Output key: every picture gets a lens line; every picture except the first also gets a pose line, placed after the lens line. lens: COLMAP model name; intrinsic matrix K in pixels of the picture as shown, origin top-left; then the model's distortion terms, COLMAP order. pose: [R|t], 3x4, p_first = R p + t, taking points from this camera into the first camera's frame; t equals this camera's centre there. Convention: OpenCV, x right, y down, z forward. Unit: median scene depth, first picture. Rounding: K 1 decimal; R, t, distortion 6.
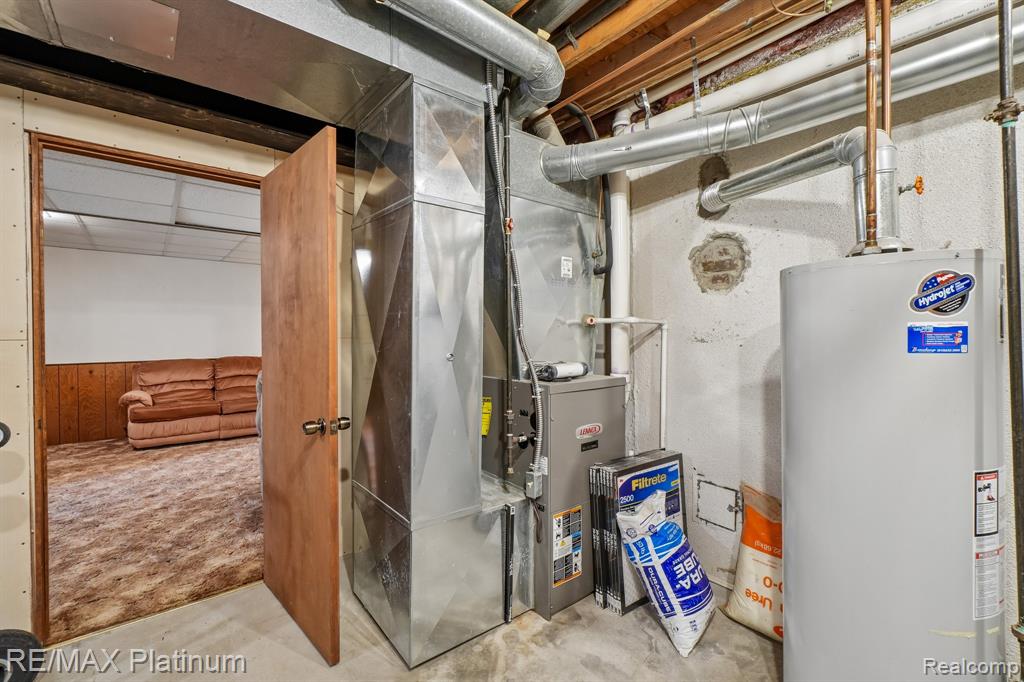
lens RADIAL K [[446.1, 0, 512.2], [0, 446.1, 337.8], [0, 0, 1]] dist [-0.001170, 0.000198]
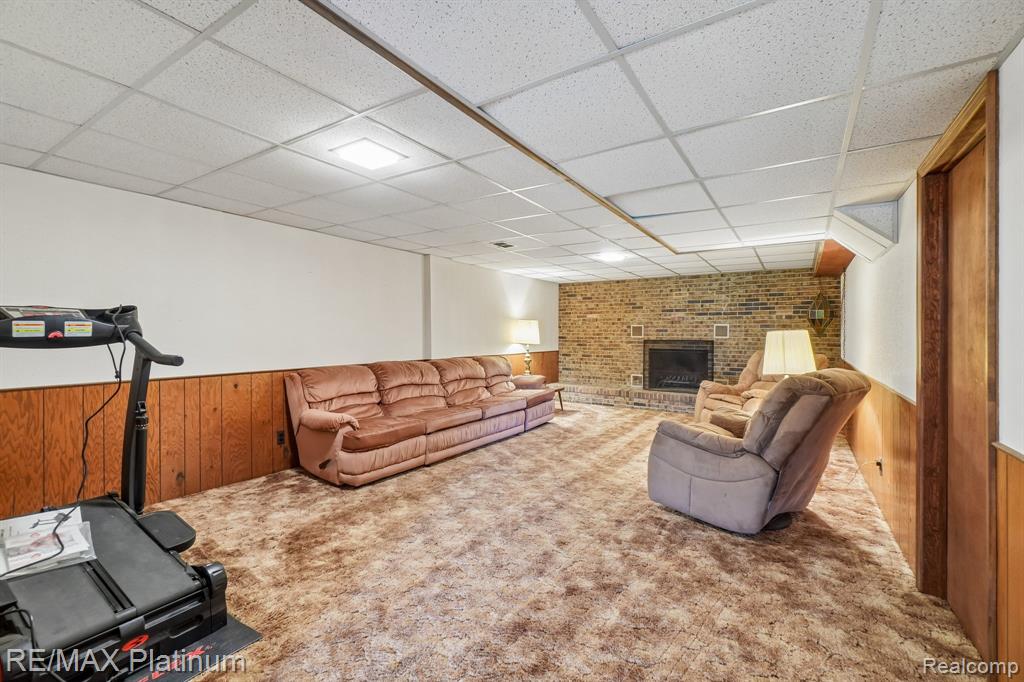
lens RADIAL K [[446.1, 0, 511.9], [0, 446.1, 338.7], [0, 0, 1]] dist [-0.001170, 0.000198]
pose [[0.949623, 0.003950, 0.313368, -0.839793], [-0.005040, 0.999984, 0.002669, -0.001964], [-0.313353, -0.004114, 0.949628, 0.214649]]
